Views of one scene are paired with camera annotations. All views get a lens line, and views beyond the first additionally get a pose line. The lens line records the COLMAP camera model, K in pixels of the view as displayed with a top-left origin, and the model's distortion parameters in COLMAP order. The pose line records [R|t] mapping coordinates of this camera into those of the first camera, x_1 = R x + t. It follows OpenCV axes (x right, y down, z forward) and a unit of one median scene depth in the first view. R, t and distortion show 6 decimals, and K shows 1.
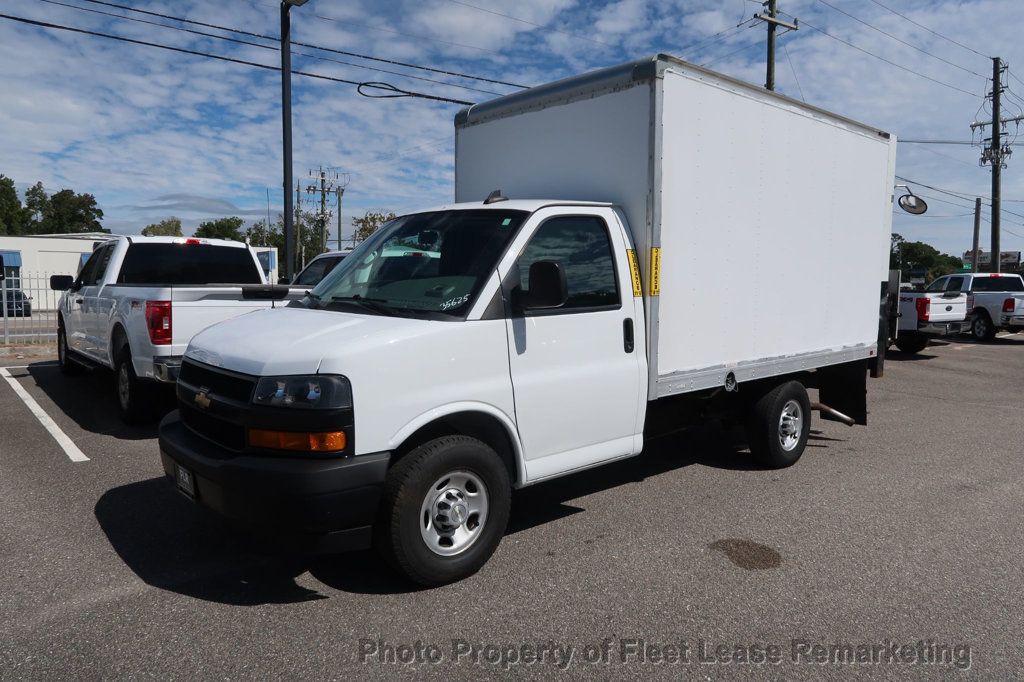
lens RADIAL K [[710.5, 0, 504.6], [0, 710.5, 335.9], [0, 0, 1]] dist [-0.030073, 0.008679]
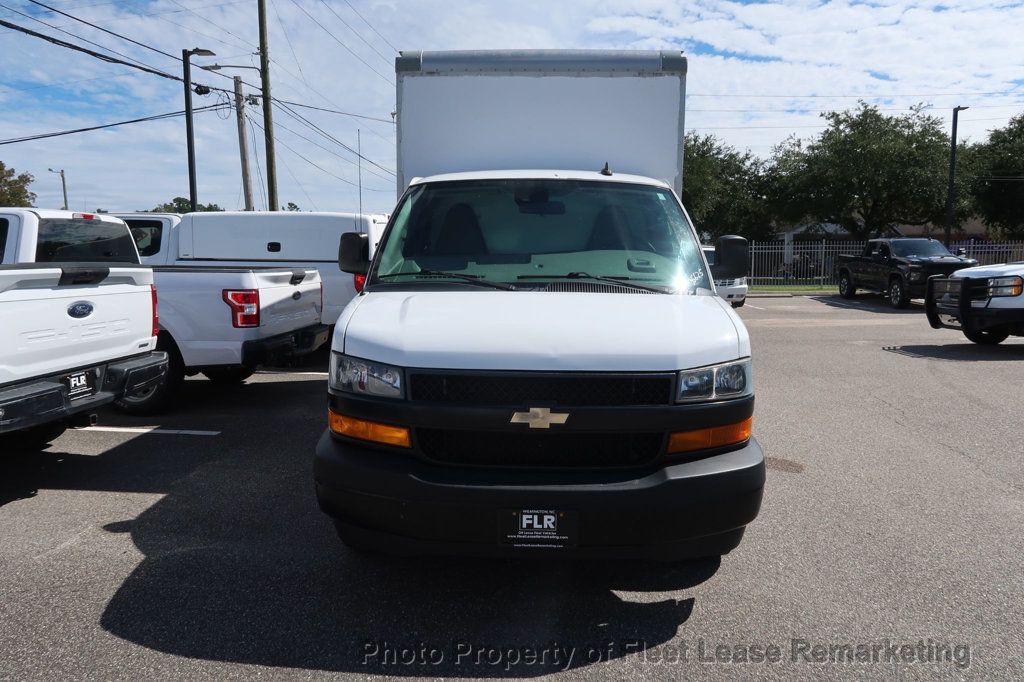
lens RADIAL K [[710.5, 0, 504.6], [0, 710.5, 335.9], [0, 0, 1]] dist [-0.030073, 0.008679]
pose [[0.689171, -0.093967, 0.718480, -0.207801], [0.059893, 0.995550, 0.072754, -0.011300], [-0.722119, -0.007109, 0.691732, 0.105691]]
